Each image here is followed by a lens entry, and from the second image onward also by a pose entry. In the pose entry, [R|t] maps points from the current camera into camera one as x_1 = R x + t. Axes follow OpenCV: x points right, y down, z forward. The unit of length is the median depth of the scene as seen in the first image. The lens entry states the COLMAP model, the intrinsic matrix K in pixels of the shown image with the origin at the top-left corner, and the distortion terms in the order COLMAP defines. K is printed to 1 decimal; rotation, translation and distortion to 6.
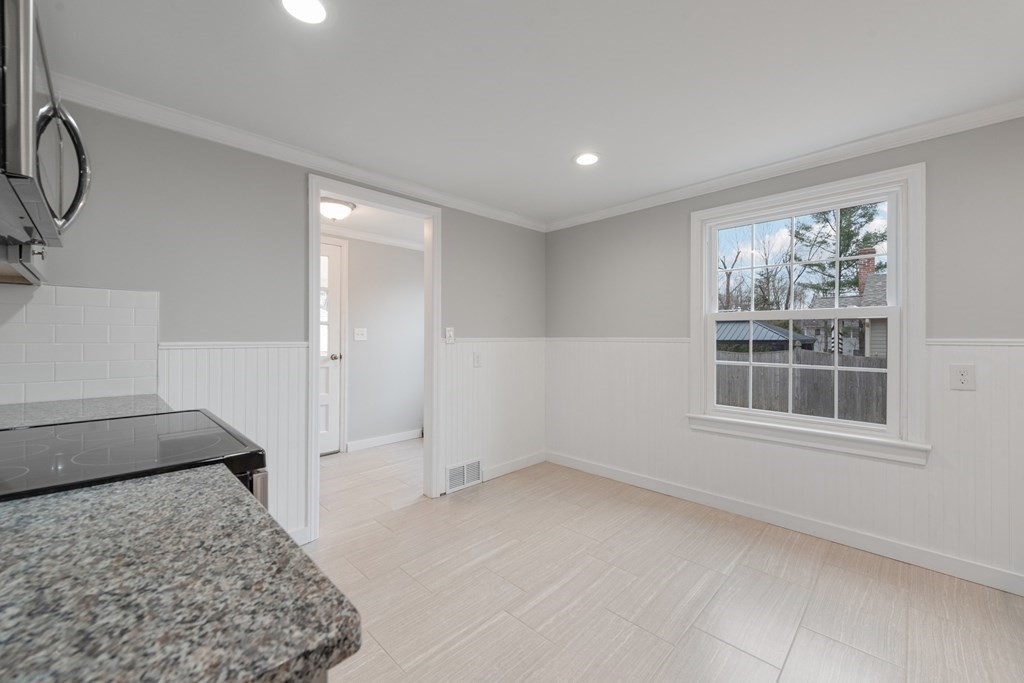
lens RADIAL K [[402.9, 0, 512.7], [0, 402.9, 338.5], [0, 0, 1]] dist [0.001765, 0.000053]
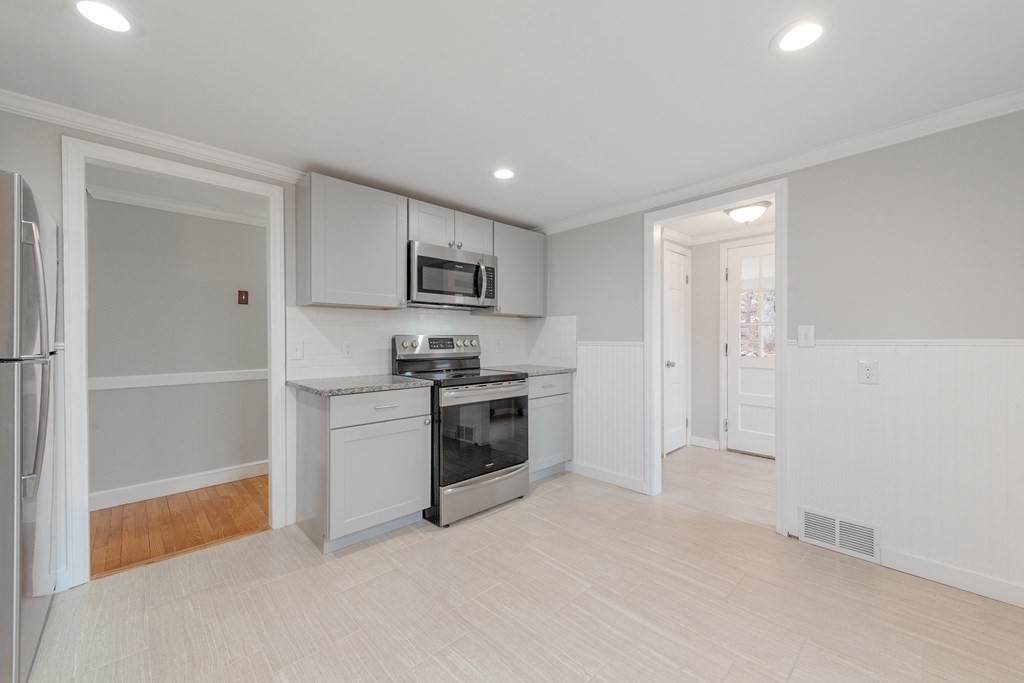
lens RADIAL K [[402.9, 0, 512.7], [0, 402.9, 338.5], [0, 0, 1]] dist [0.001765, 0.000053]
pose [[-0.042828, -0.003558, -0.999076, 0.802017], [-0.002904, 0.999990, -0.003437, 0.003062], [0.999078, 0.002755, -0.042838, 0.606806]]
